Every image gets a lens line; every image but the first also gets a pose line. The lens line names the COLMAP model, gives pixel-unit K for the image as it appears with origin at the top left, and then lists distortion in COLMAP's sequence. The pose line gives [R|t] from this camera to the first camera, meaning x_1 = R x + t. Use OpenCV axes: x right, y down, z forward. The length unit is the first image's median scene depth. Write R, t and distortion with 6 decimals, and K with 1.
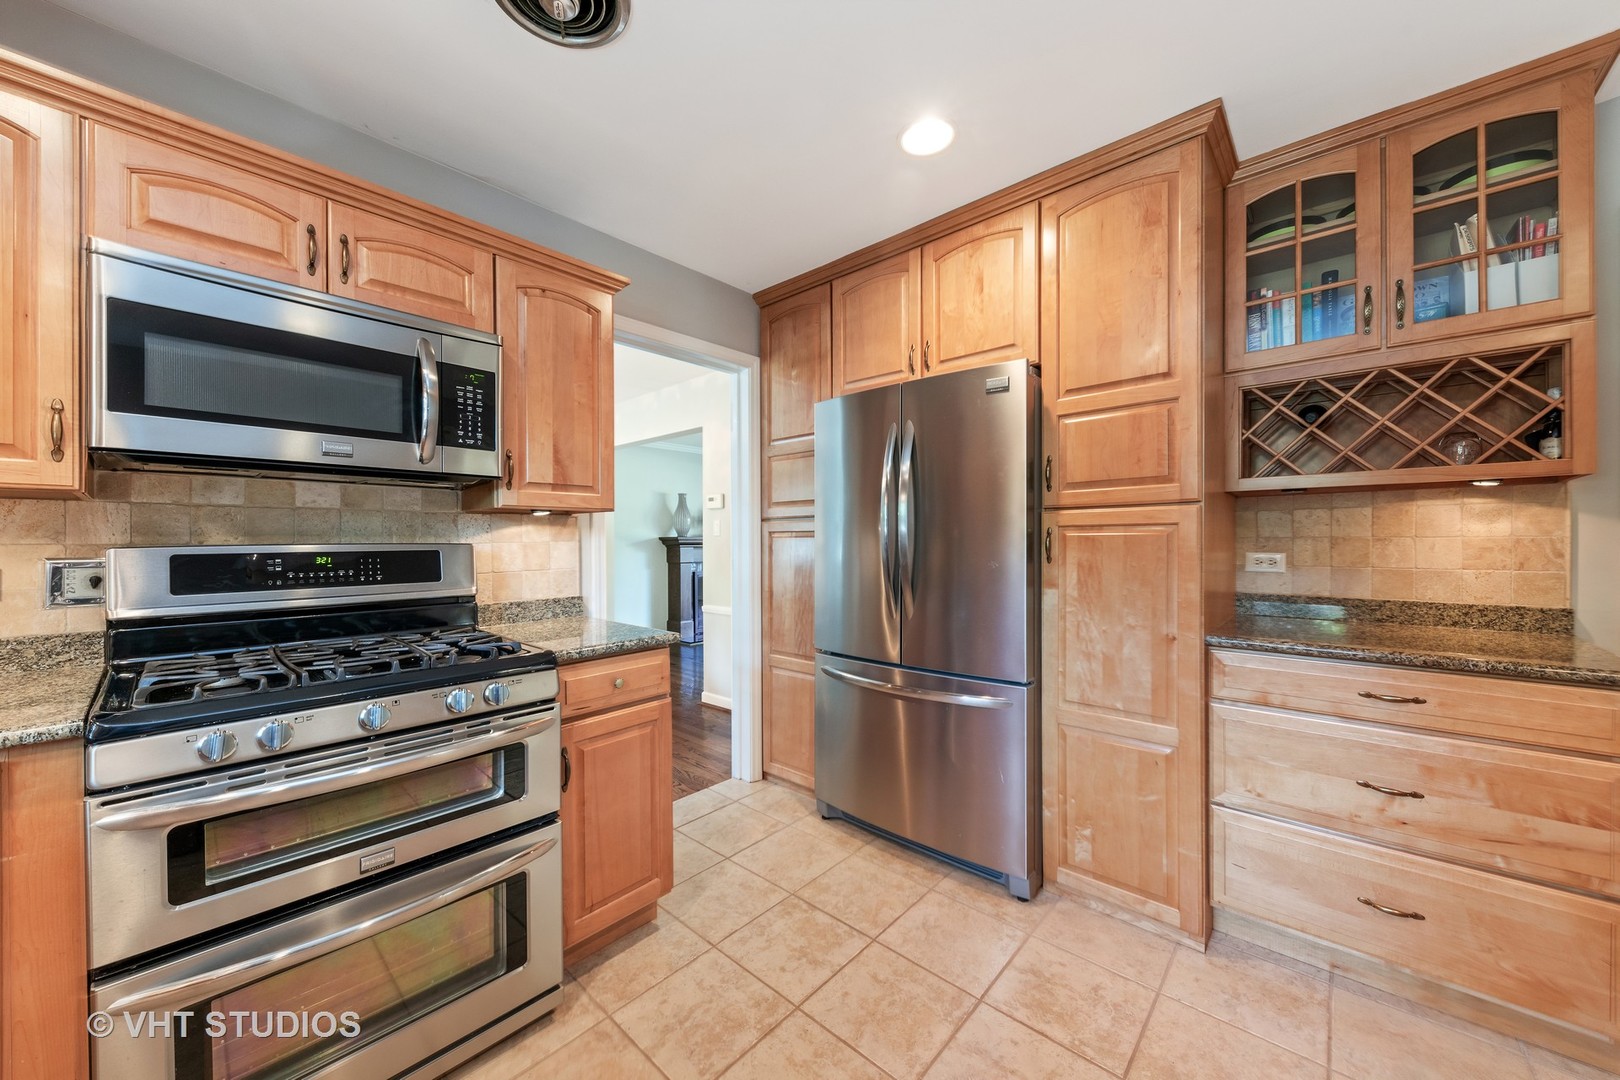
lens RADIAL K [[594.1, 0, 804.7], [0, 594.1, 540.9], [0, 0, 1]] dist [0.007712, 0.000181]
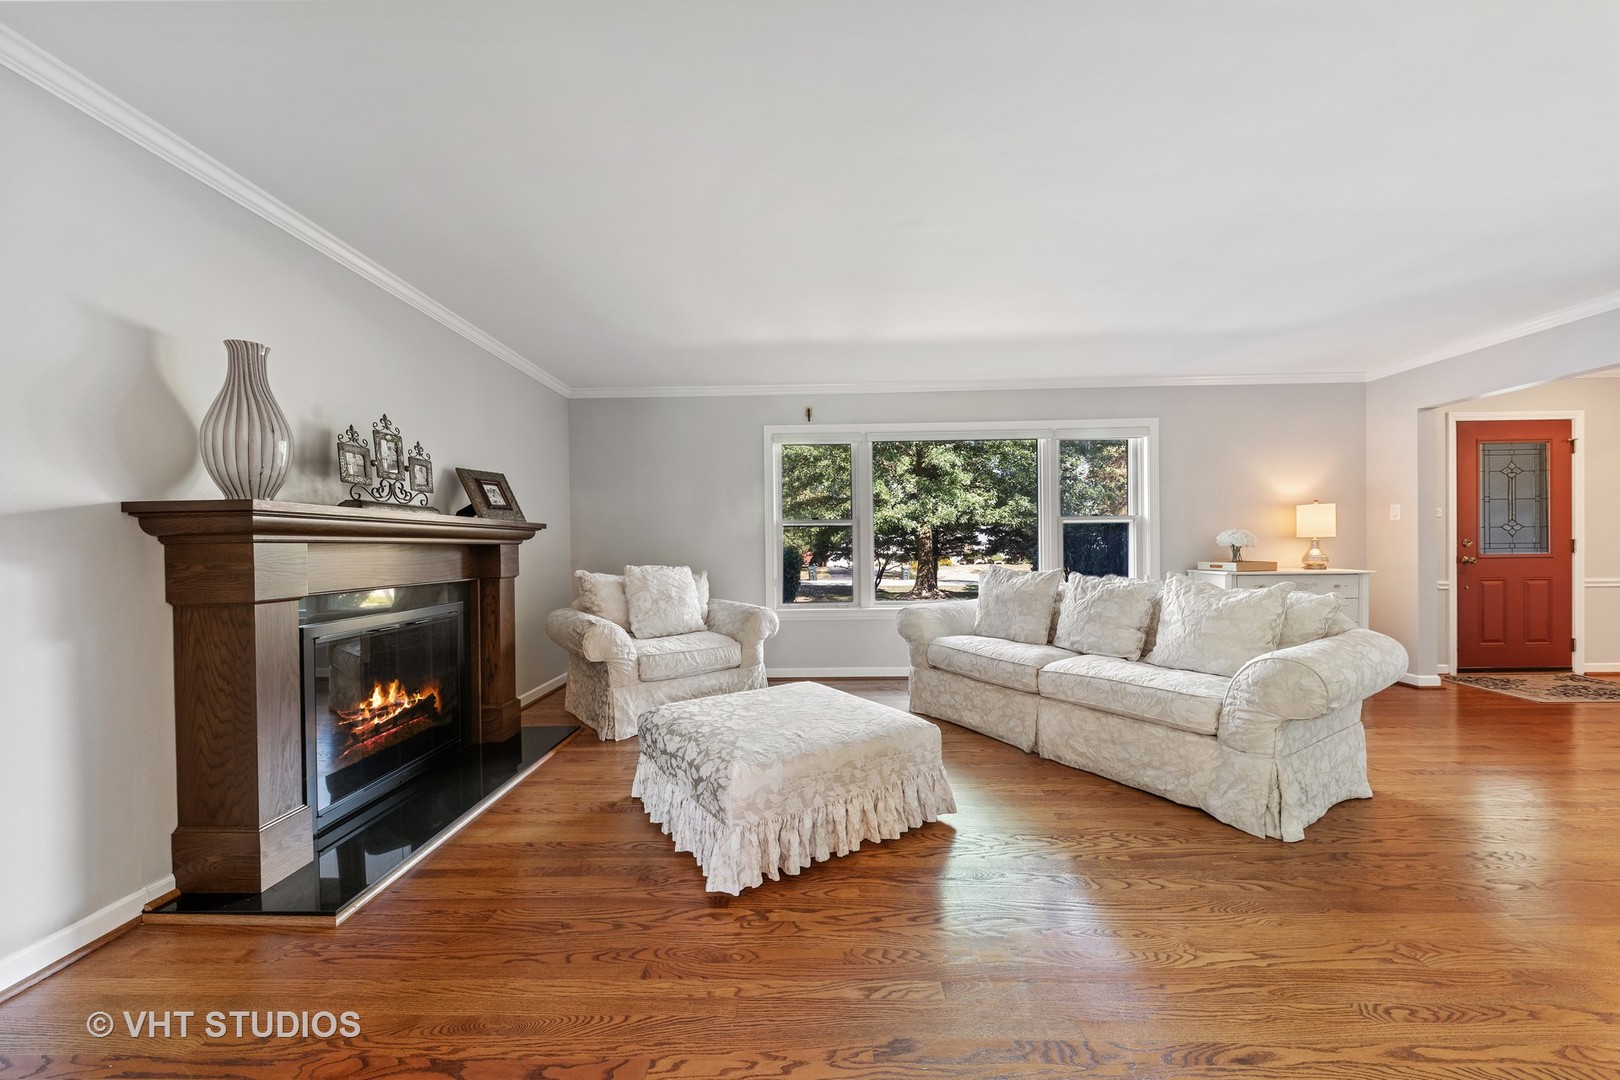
lens RADIAL K [[594.1, 0, 809.3], [0, 594.1, 548.9], [0, 0, 1]] dist [0.007712, 0.000181]
pose [[0.763275, -0.012029, 0.645961, -0.192776], [0.013877, 0.999901, 0.002222, 0.016602], [-0.645924, 0.007268, 0.763367, 0.644890]]
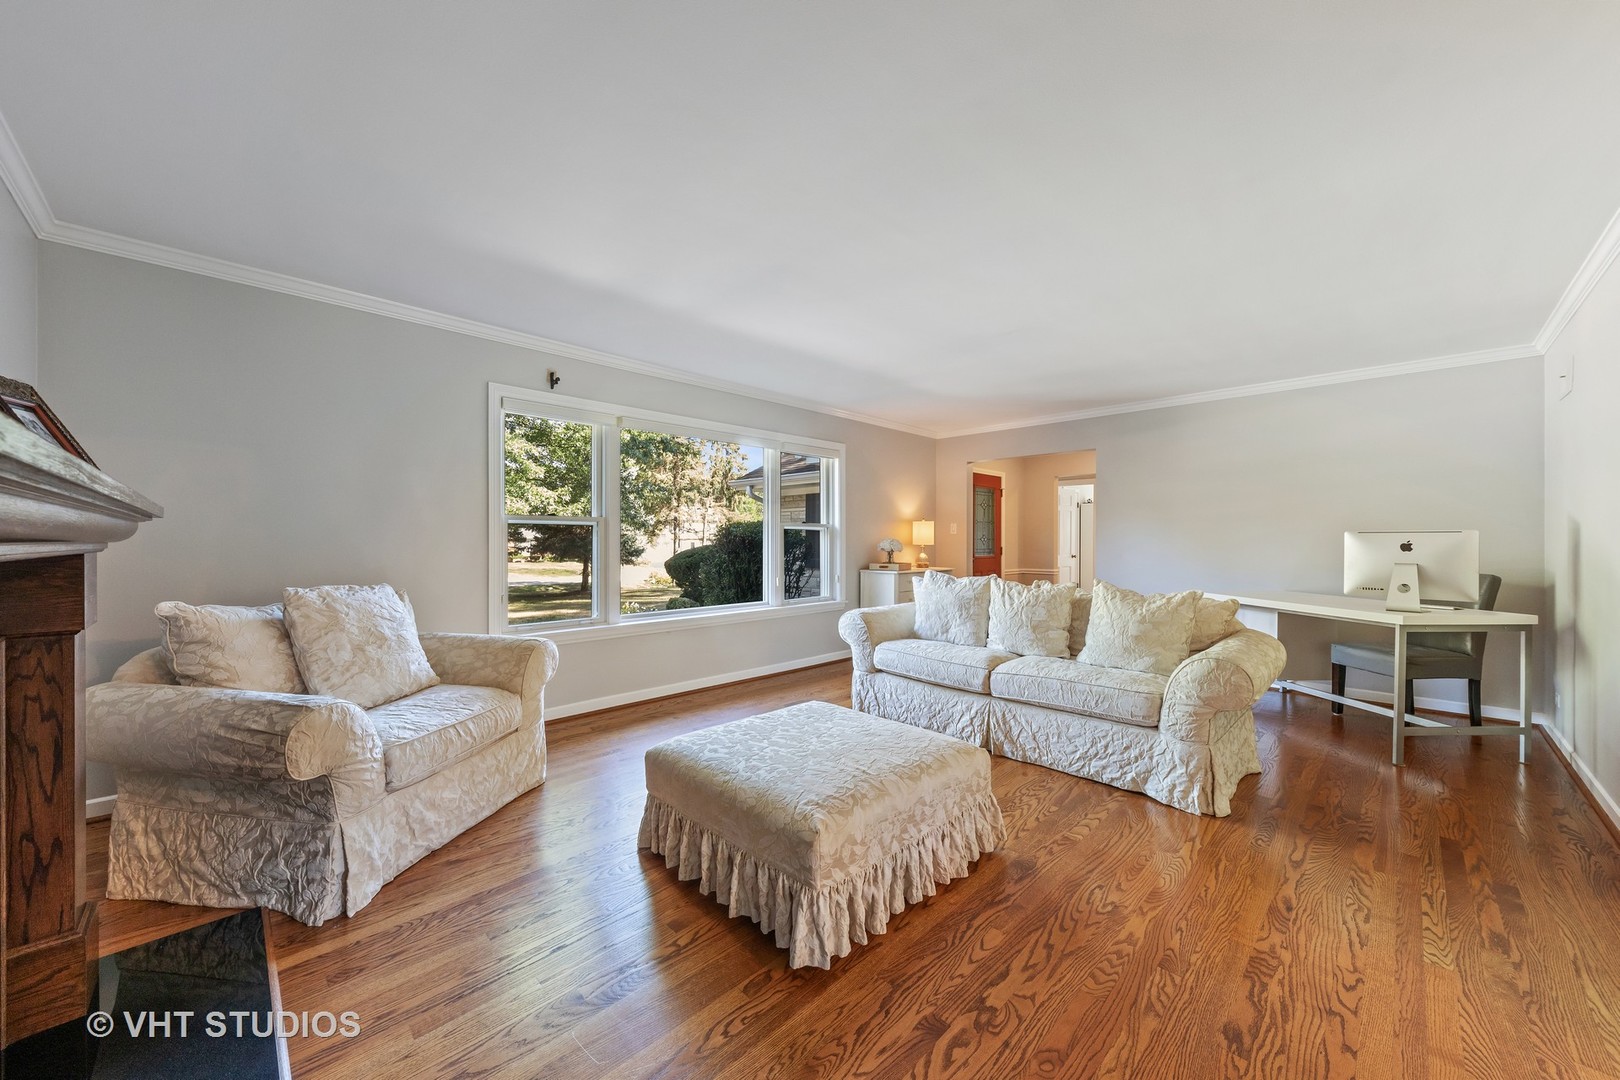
lens RADIAL K [[594.1, 0, 813.8], [0, 594.1, 535.1], [0, 0, 1]] dist [0.007712, 0.000181]
pose [[0.046870, 0.008039, 0.998869, -0.250467], [0.001355, 0.999966, -0.008111, 0.007715], [-0.998900, 0.001734, 0.046858, 0.856820]]
